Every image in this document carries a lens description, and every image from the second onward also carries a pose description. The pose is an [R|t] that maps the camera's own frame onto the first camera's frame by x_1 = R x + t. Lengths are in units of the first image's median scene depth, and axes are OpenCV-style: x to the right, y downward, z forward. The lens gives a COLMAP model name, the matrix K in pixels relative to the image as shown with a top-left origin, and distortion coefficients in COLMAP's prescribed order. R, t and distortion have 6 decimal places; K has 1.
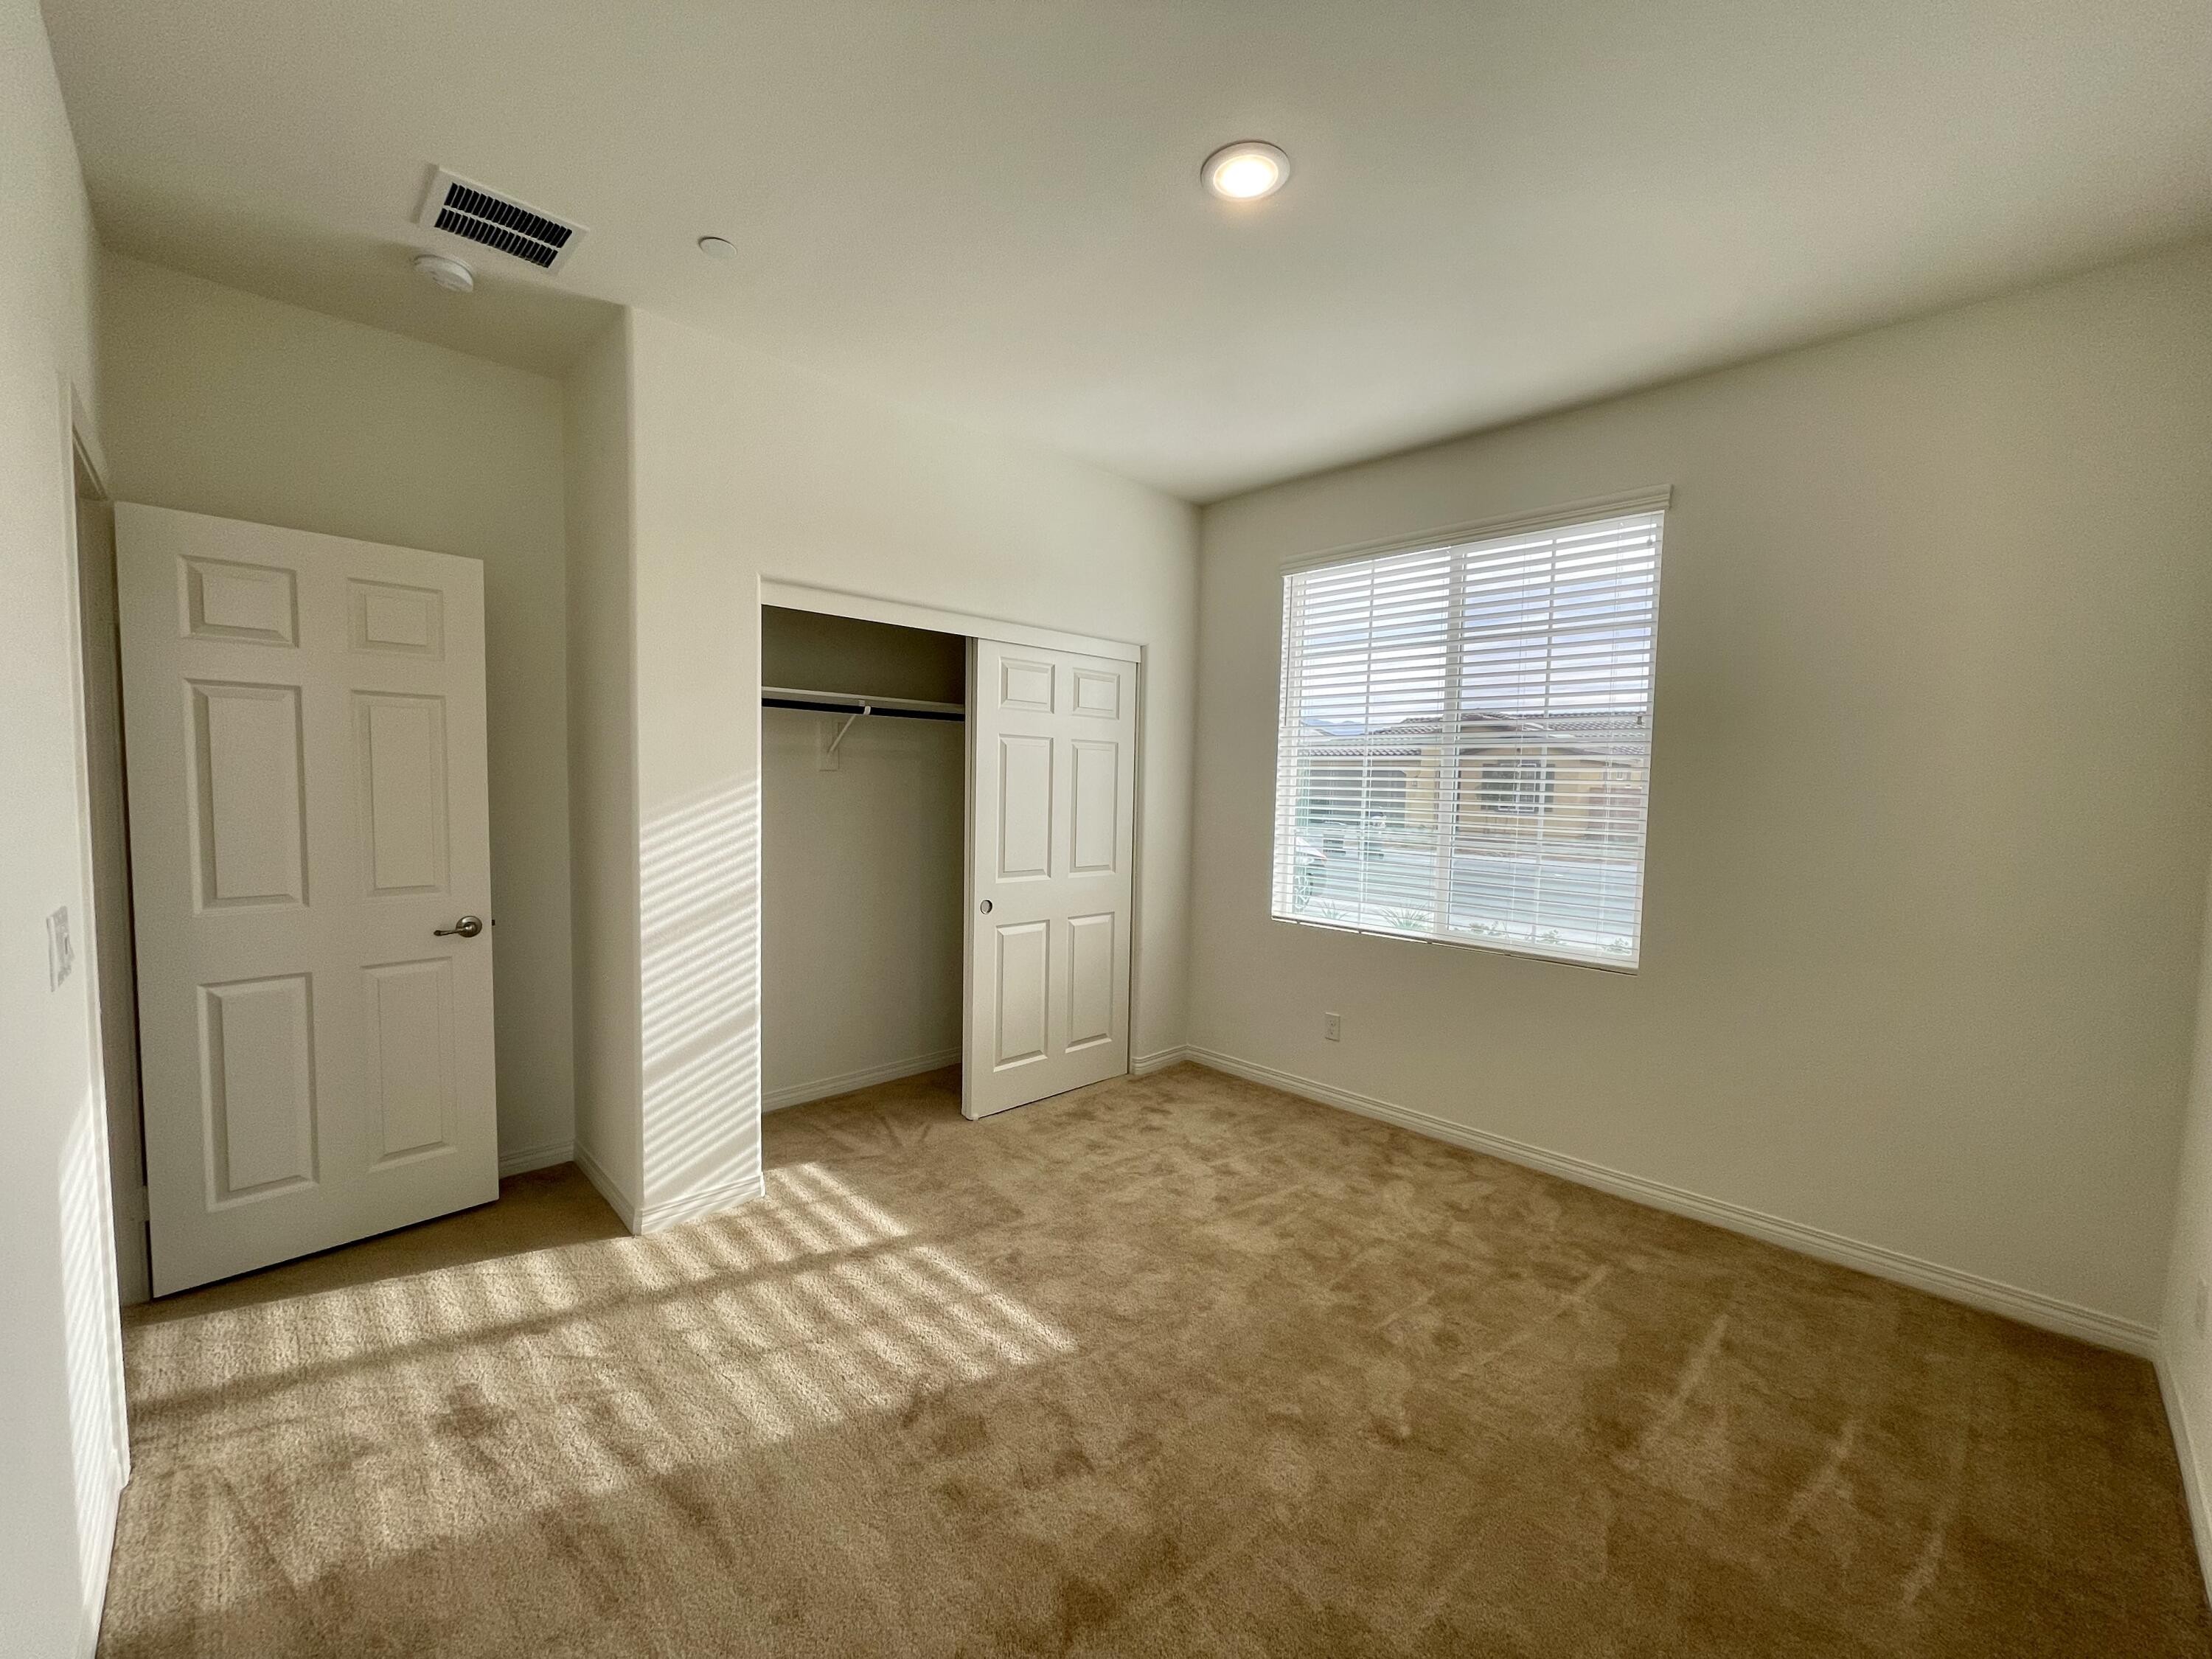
lens RADIAL K [[885.2, 0, 1094.9], [0, 885.2, 836.7], [0, 0, 1]] dist [-0.001142, 0.000063]
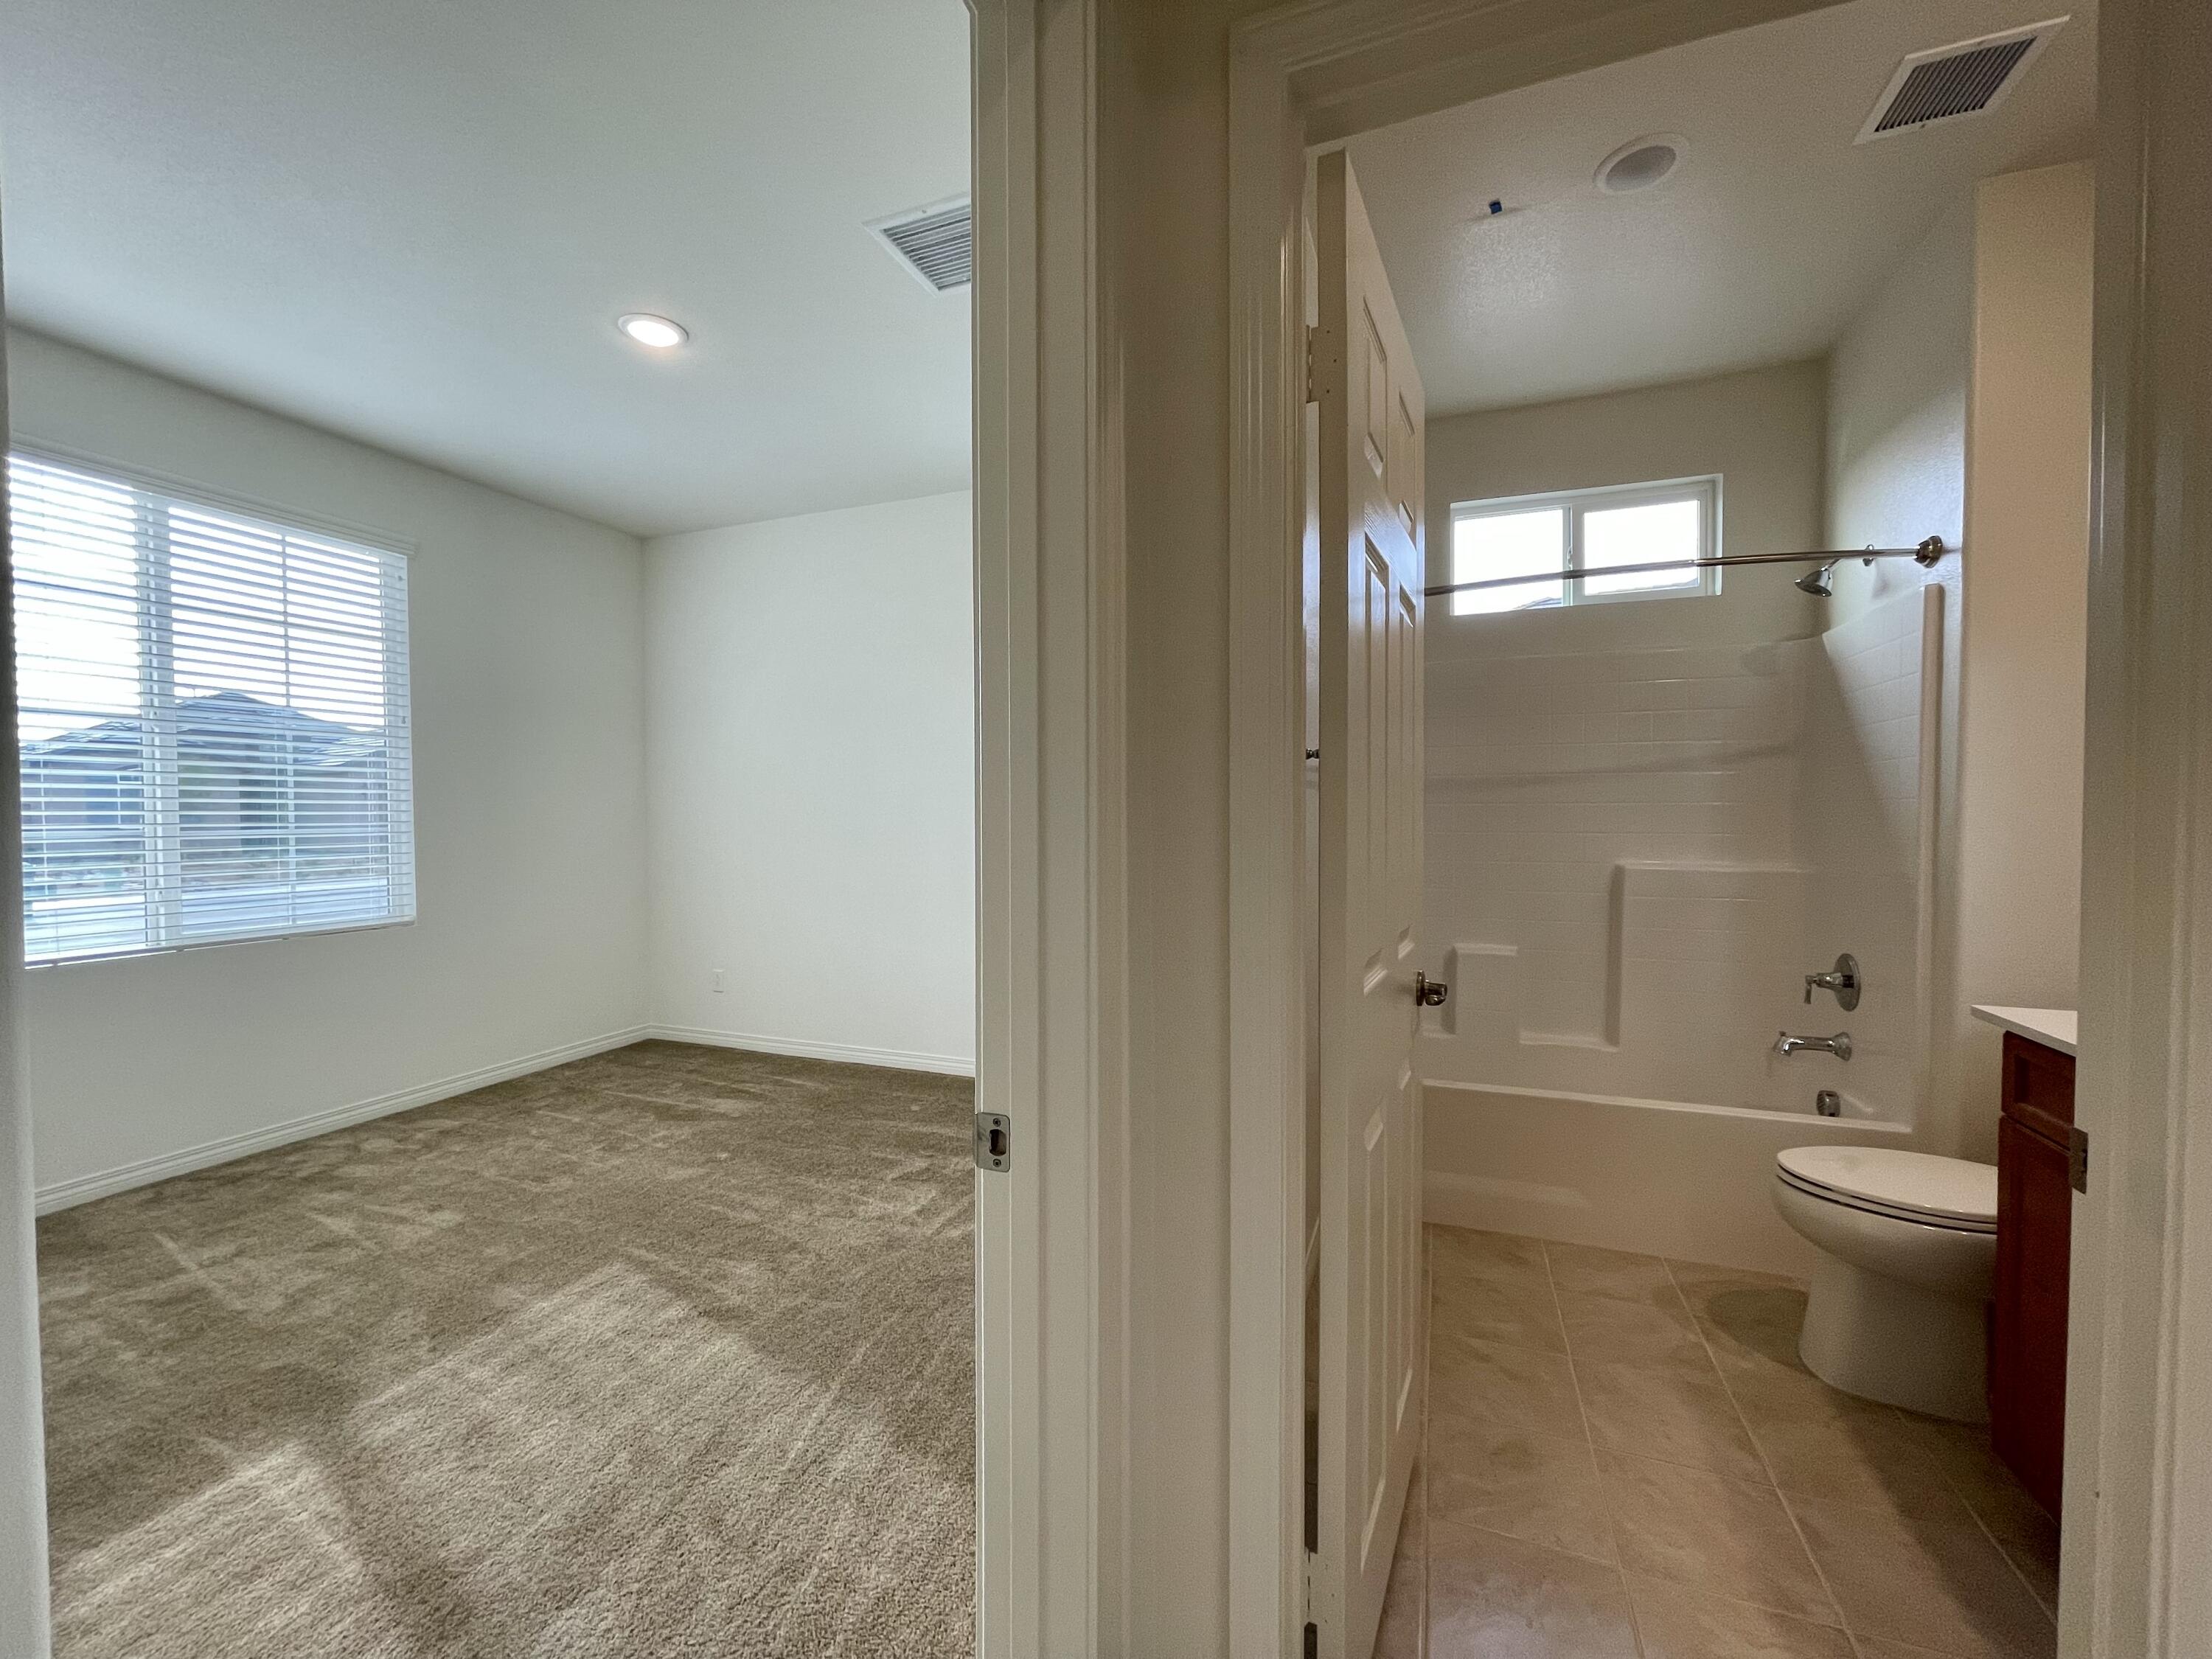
lens RADIAL K [[885.2, 0, 1094.9], [0, 885.2, 836.7], [0, 0, 1]] dist [-0.001142, 0.000063]
pose [[-0.412774, -0.042375, 0.909847, -0.911625], [0.052536, 0.996147, 0.070228, -0.006817], [-0.909317, 0.076789, -0.408957, 0.623489]]
